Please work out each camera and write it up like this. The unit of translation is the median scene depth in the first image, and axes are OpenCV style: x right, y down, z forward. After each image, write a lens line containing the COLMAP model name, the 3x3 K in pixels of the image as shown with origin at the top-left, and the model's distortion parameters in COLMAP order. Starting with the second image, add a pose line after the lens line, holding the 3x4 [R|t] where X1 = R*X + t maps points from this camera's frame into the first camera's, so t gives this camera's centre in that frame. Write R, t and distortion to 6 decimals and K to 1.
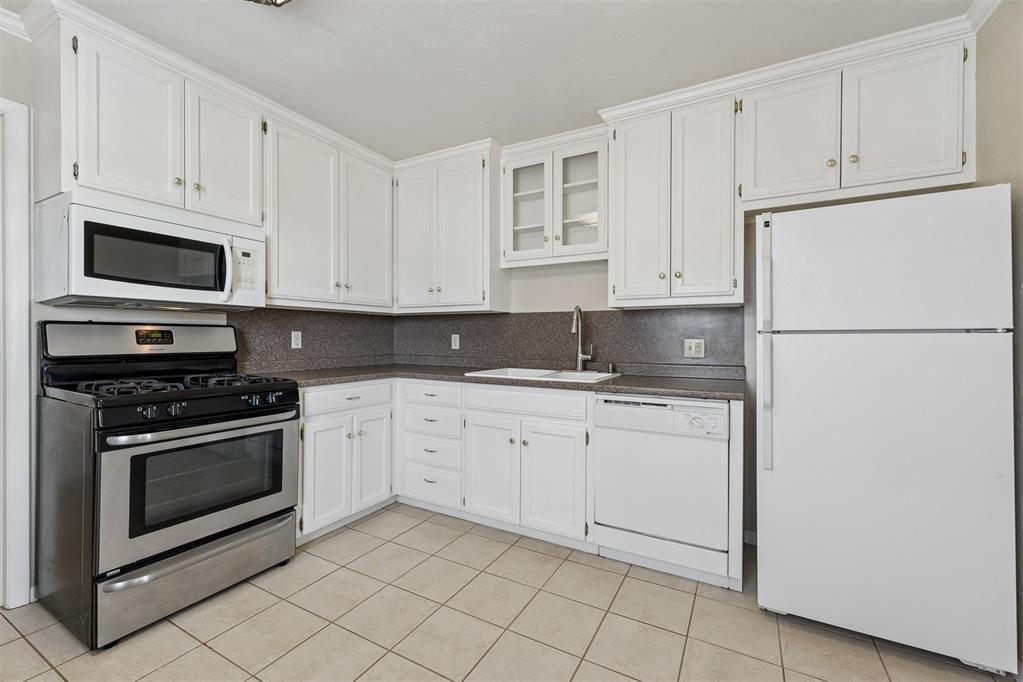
lens RADIAL K [[426.9, 0, 506.9], [0, 426.9, 337.2], [0, 0, 1]] dist [0.003553, 0.000698]
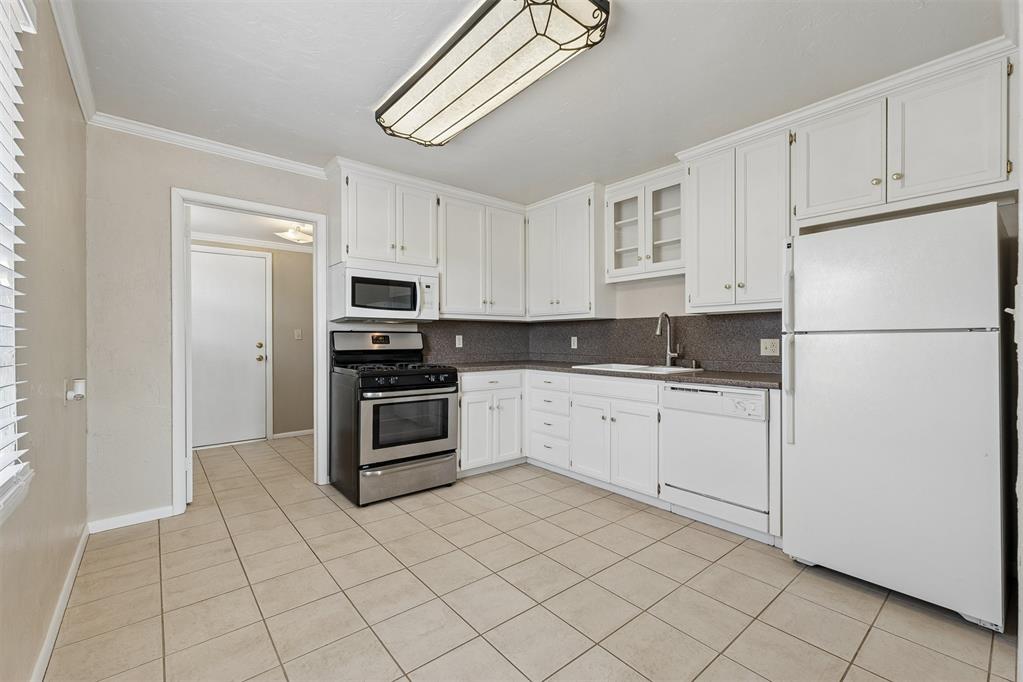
lens RADIAL K [[426.9, 0, 506.9], [0, 426.9, 337.2], [0, 0, 1]] dist [0.003553, 0.000698]
pose [[0.930647, -0.007054, -0.365851, 0.229173], [0.004677, 0.999962, -0.007383, 0.004664], [0.365889, 0.005160, 0.930644, -0.346548]]
